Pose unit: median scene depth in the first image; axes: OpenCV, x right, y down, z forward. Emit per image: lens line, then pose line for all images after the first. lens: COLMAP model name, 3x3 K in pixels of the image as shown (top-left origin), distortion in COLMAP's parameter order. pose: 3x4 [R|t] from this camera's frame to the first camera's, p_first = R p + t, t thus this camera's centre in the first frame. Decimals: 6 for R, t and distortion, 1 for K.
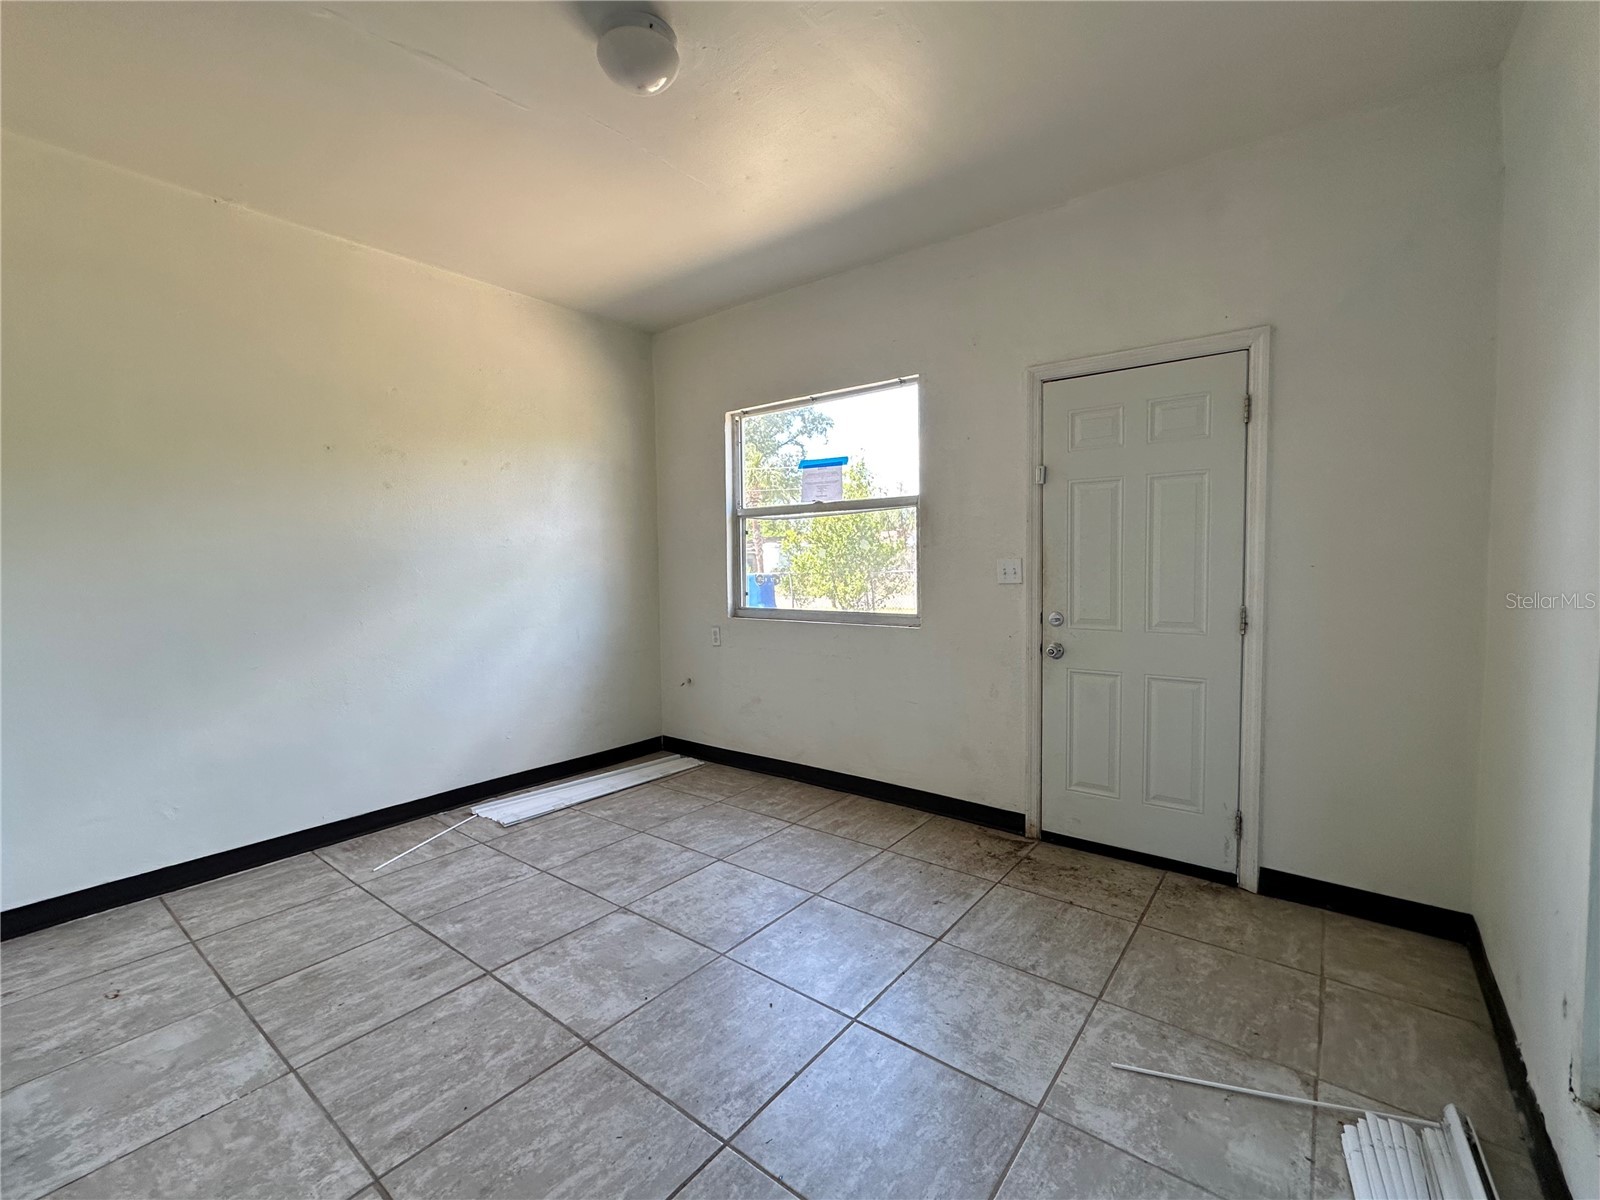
lens RADIAL K [[692.1, 0, 800.0], [0, 692.1, 600.0], [0, 0, 1]] dist [-0.002626, 0.000353]
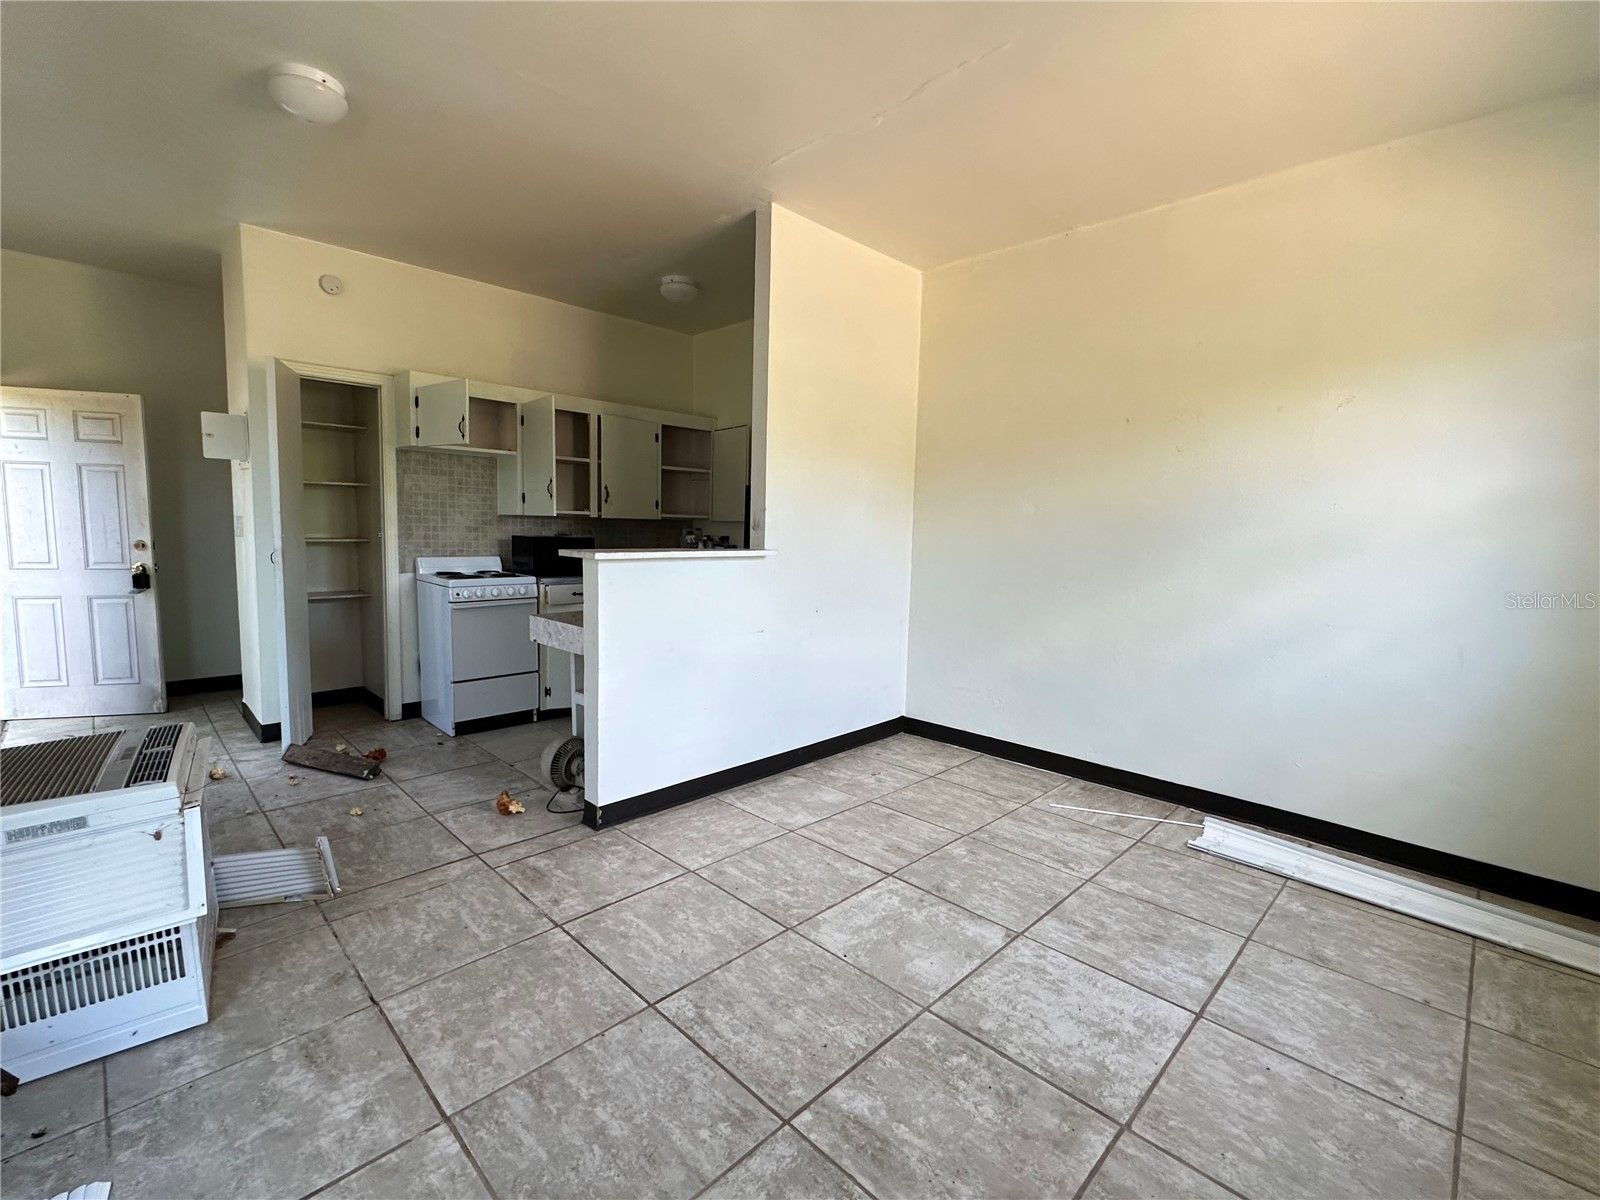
lens RADIAL K [[712.1, 0, 796.1], [0, 712.1, 594.8], [0, 0, 1]] dist [-0.003391, -0.000197]
pose [[-0.124611, 0.106135, -0.986513, 0.590801], [-0.079201, 0.990026, 0.116518, -0.049390], [0.989040, 0.092653, -0.114962, 0.778802]]
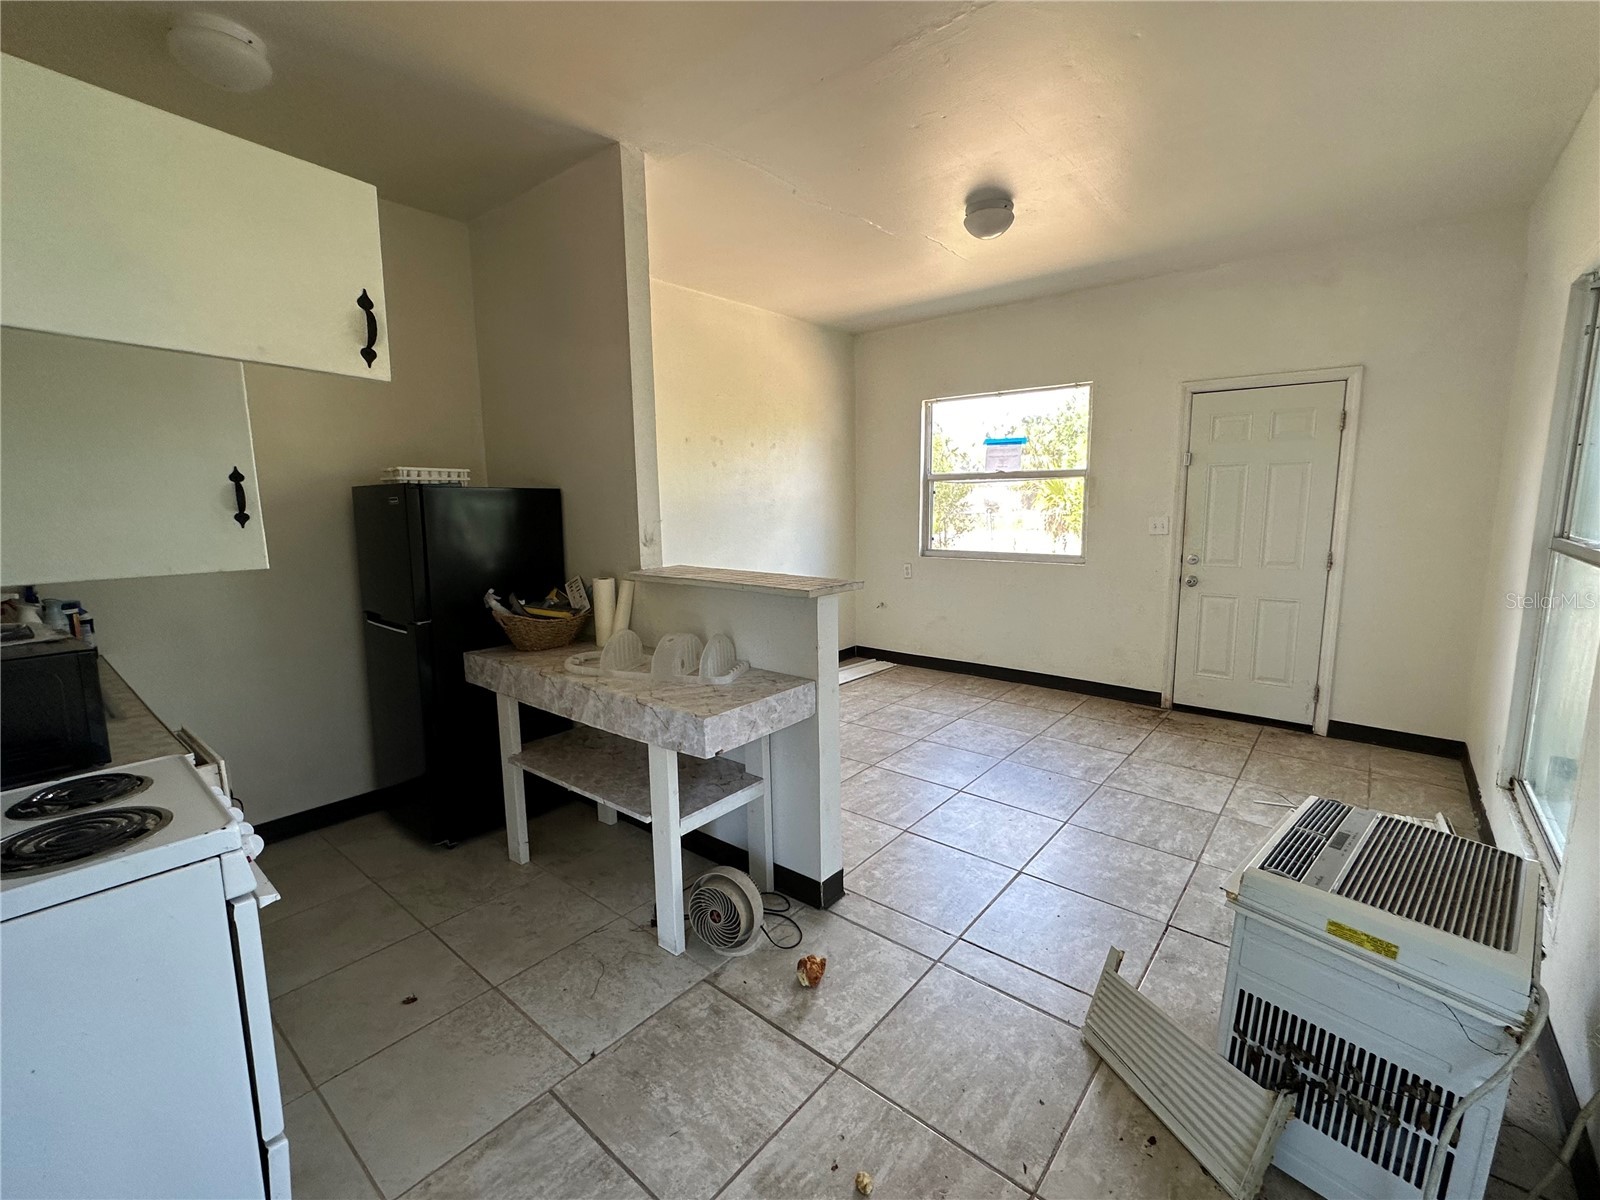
lens RADIAL K [[693.1, 0, 799.5], [0, 693.1, 598.4], [0, 0, 1]] dist [-0.001413, -0.000202]
pose [[0.999485, 0.004536, -0.031767, -0.481129], [-0.001649, 0.995911, 0.090326, -0.024459], [0.032047, -0.090227, 0.995405, -0.568162]]
